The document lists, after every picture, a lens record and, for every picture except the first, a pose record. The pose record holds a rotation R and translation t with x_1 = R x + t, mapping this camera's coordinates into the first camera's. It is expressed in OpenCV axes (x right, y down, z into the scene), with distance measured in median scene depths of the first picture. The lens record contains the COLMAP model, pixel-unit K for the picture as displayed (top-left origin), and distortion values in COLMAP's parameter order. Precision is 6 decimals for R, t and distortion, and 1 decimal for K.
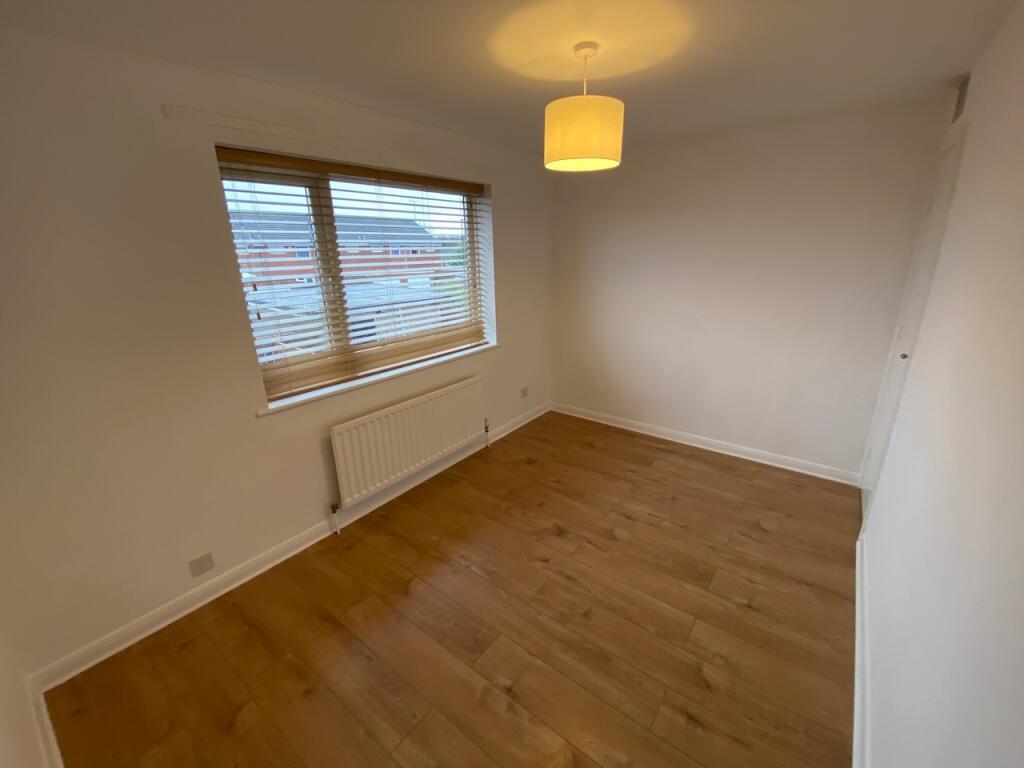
lens RADIAL K [[418.8, 0, 514.7], [0, 418.8, 384.6], [0, 0, 1]] dist [0.026005, -0.001143]
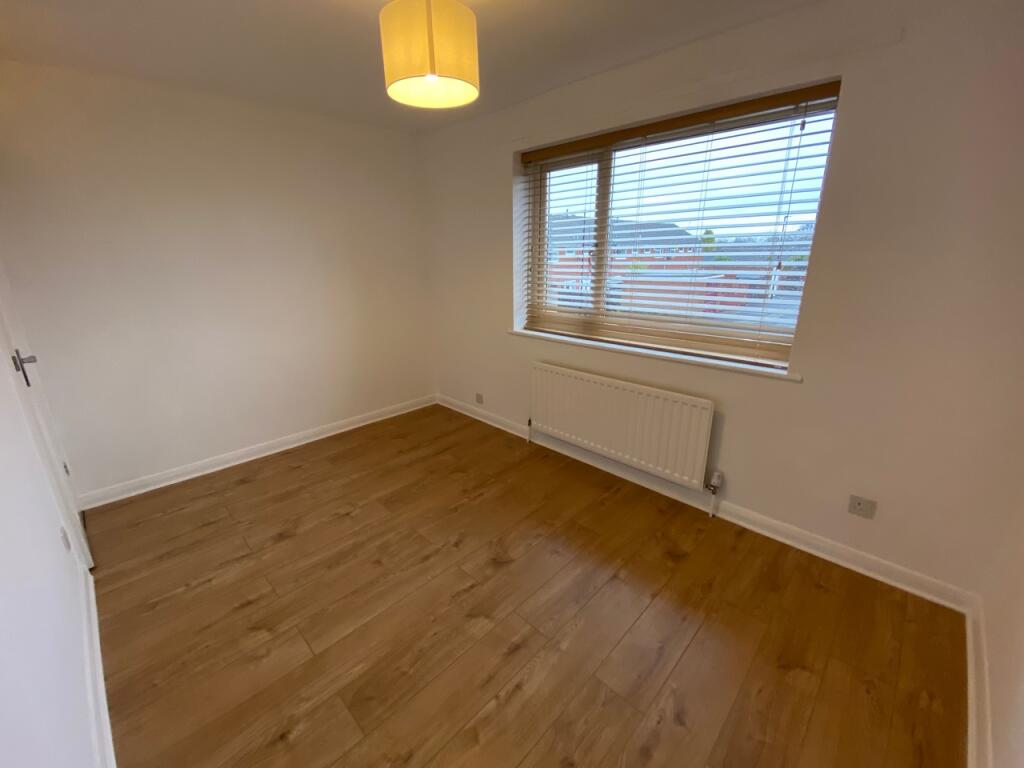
lens RADIAL K [[418.8, 0, 508.2], [0, 418.8, 384.9], [0, 0, 1]] dist [0.026005, -0.001143]
pose [[-0.128860, 0.326222, -0.936469, 0.852118], [-0.295360, 0.888857, 0.350279, -0.275081], [0.946656, 0.321732, -0.018186, 1.042874]]
